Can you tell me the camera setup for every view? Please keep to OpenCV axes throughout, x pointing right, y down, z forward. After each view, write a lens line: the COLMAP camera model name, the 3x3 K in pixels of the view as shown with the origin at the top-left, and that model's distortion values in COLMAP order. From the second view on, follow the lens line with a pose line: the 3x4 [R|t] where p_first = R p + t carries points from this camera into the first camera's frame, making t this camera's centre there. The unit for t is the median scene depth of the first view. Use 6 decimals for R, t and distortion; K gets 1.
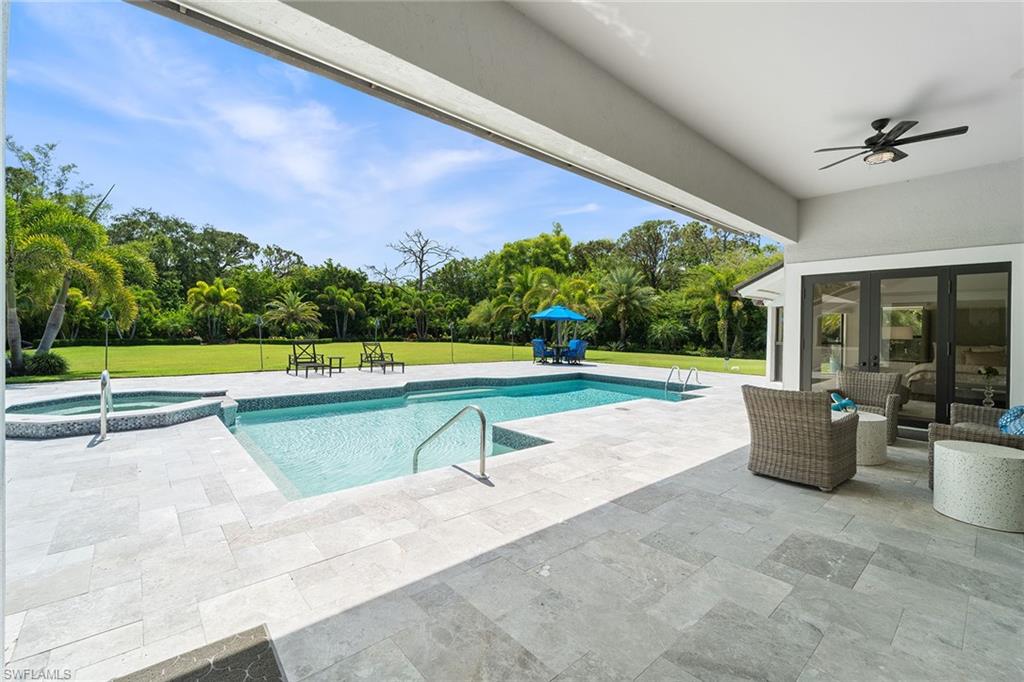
lens RADIAL K [[415.5, 0, 510.8], [0, 415.5, 346.3], [0, 0, 1]] dist [0.004497, -0.000504]
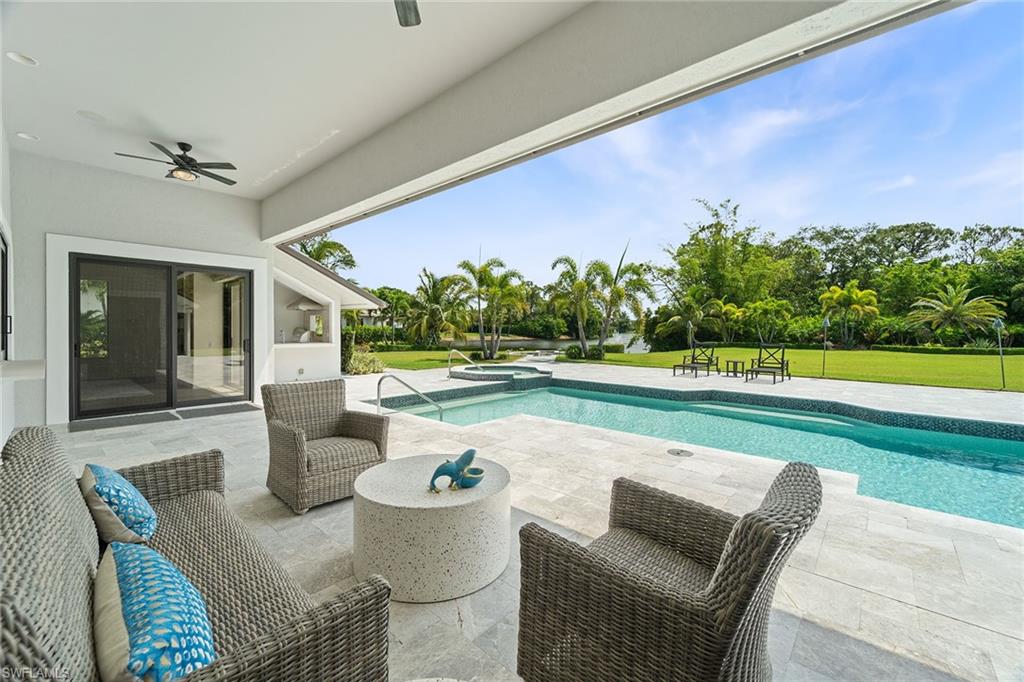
lens RADIAL K [[415.5, 0, 509.6], [0, 415.5, 339.2], [0, 0, 1]] dist [0.004497, -0.000504]
pose [[0.139120, 0.007439, -0.990248, 0.098065], [-0.039920, 0.999201, 0.001898, -0.001012], [0.989471, 0.039266, 0.139305, 0.076411]]
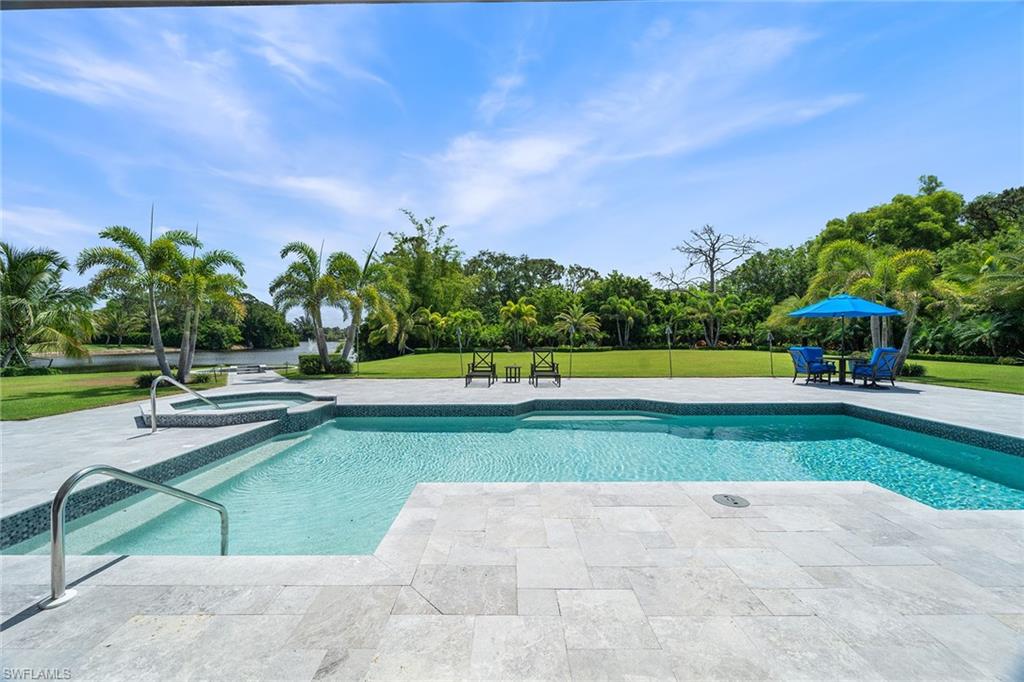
lens RADIAL K [[415.5, 0, 512.5], [0, 415.5, 335.3], [0, 0, 1]] dist [0.004497, -0.000504]
pose [[0.758629, -0.023691, -0.651092, 0.044903], [-0.006540, 0.999011, -0.043971, -0.000787], [0.651490, 0.037616, 0.757724, 0.057699]]
